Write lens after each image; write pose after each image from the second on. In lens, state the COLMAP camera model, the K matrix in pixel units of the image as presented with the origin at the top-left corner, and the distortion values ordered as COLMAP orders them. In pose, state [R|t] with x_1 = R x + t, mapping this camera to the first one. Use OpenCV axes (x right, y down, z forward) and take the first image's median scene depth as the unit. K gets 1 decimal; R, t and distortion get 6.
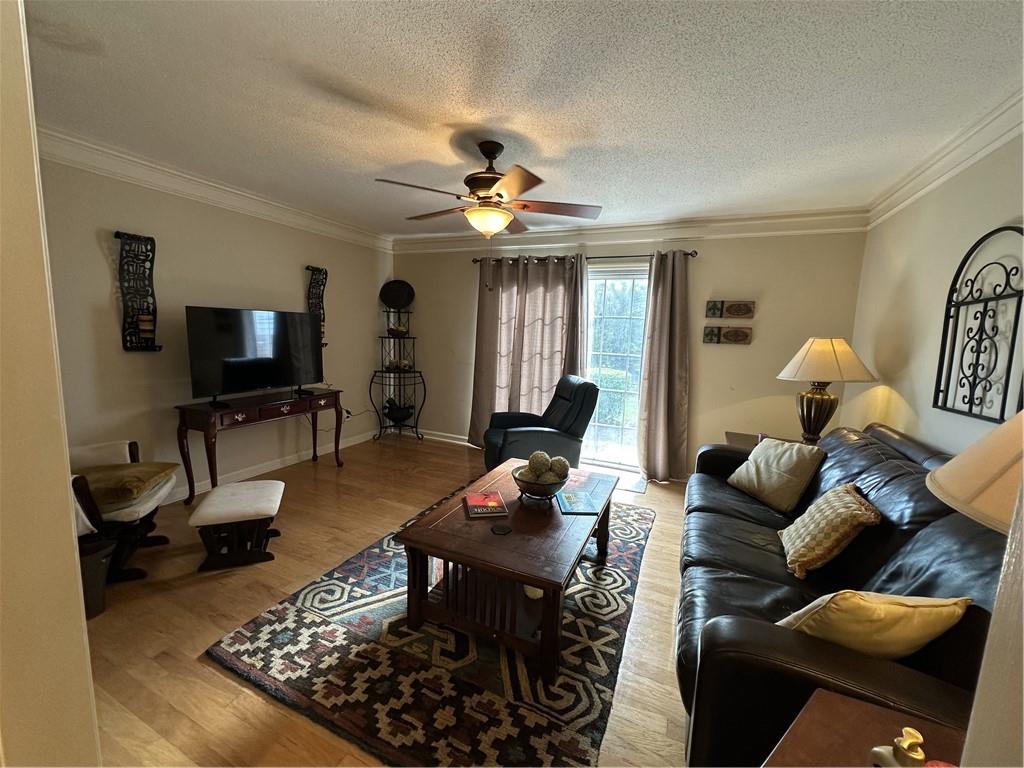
lens RADIAL K [[409.9, 0, 511.6], [0, 409.9, 379.7], [0, 0, 1]] dist [-0.006835, 0.001981]
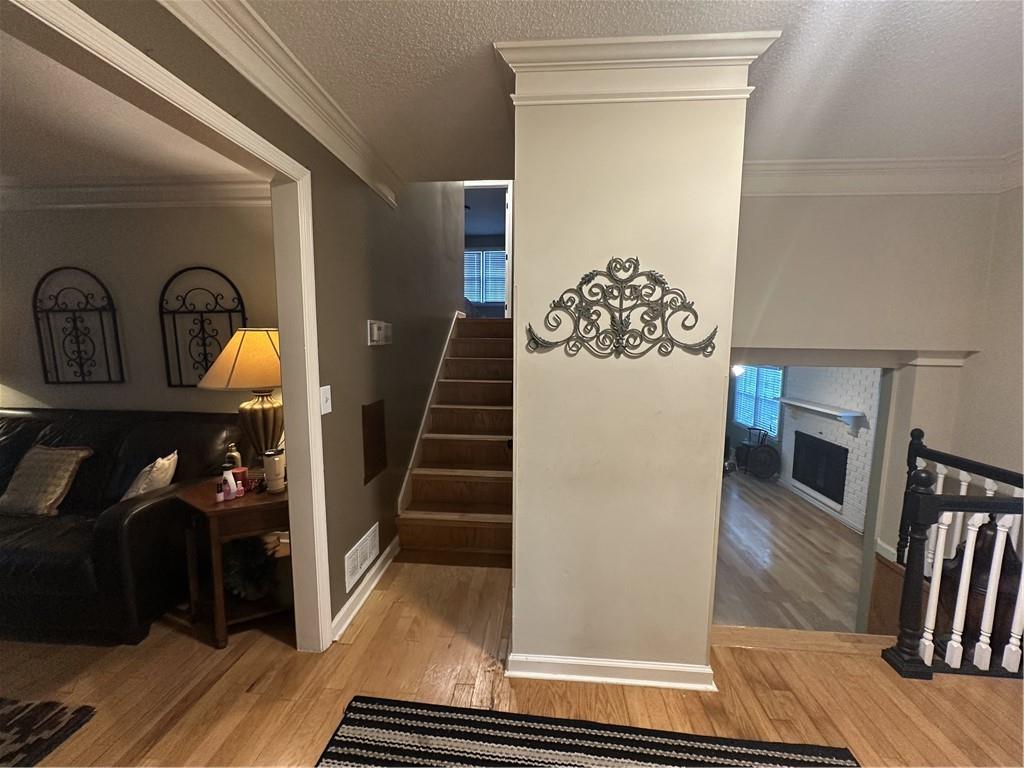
lens RADIAL K [[409.9, 0, 510.7], [0, 409.9, 389.4], [0, 0, 1]] dist [-0.006835, 0.001981]
pose [[-0.346496, -0.143001, 0.927088, -0.943480], [0.092428, 0.978298, 0.185445, -0.030724], [-0.933487, 0.149945, -0.325759, -0.036379]]
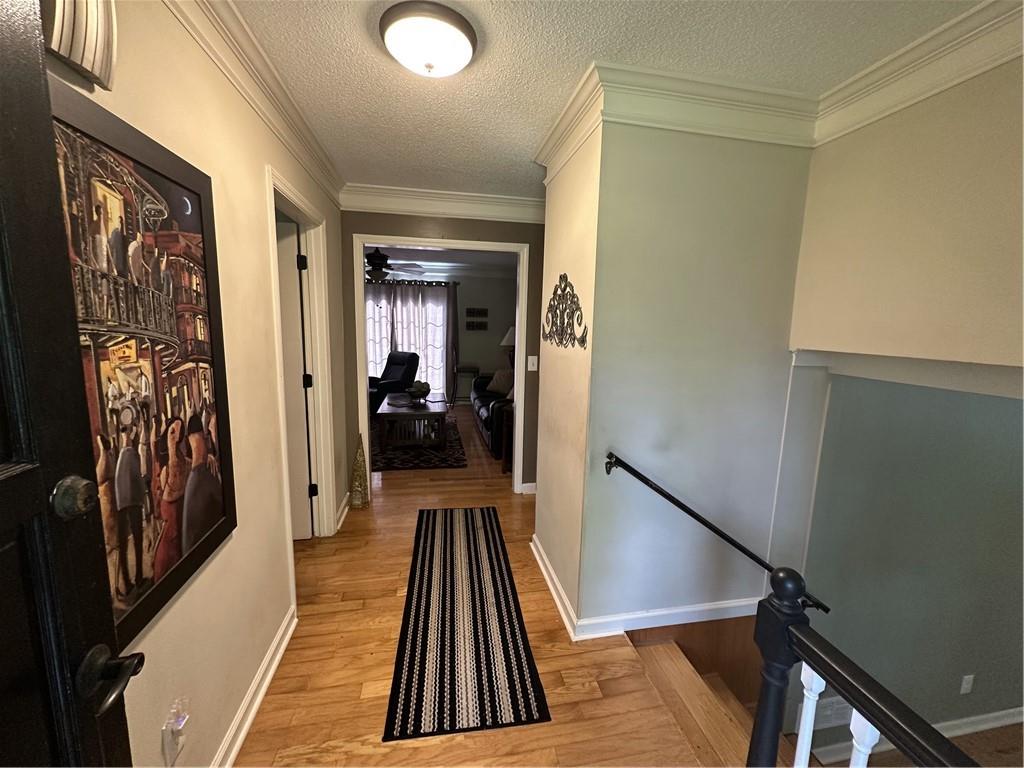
lens RADIAL K [[409.9, 0, 515.9], [0, 409.9, 384.6], [0, 0, 1]] dist [-0.006835, 0.001981]
pose [[0.809180, -0.100268, 0.578943, -1.013926], [0.075507, 0.994907, 0.066774, 0.112923], [-0.582690, -0.010318, 0.812629, -1.477534]]
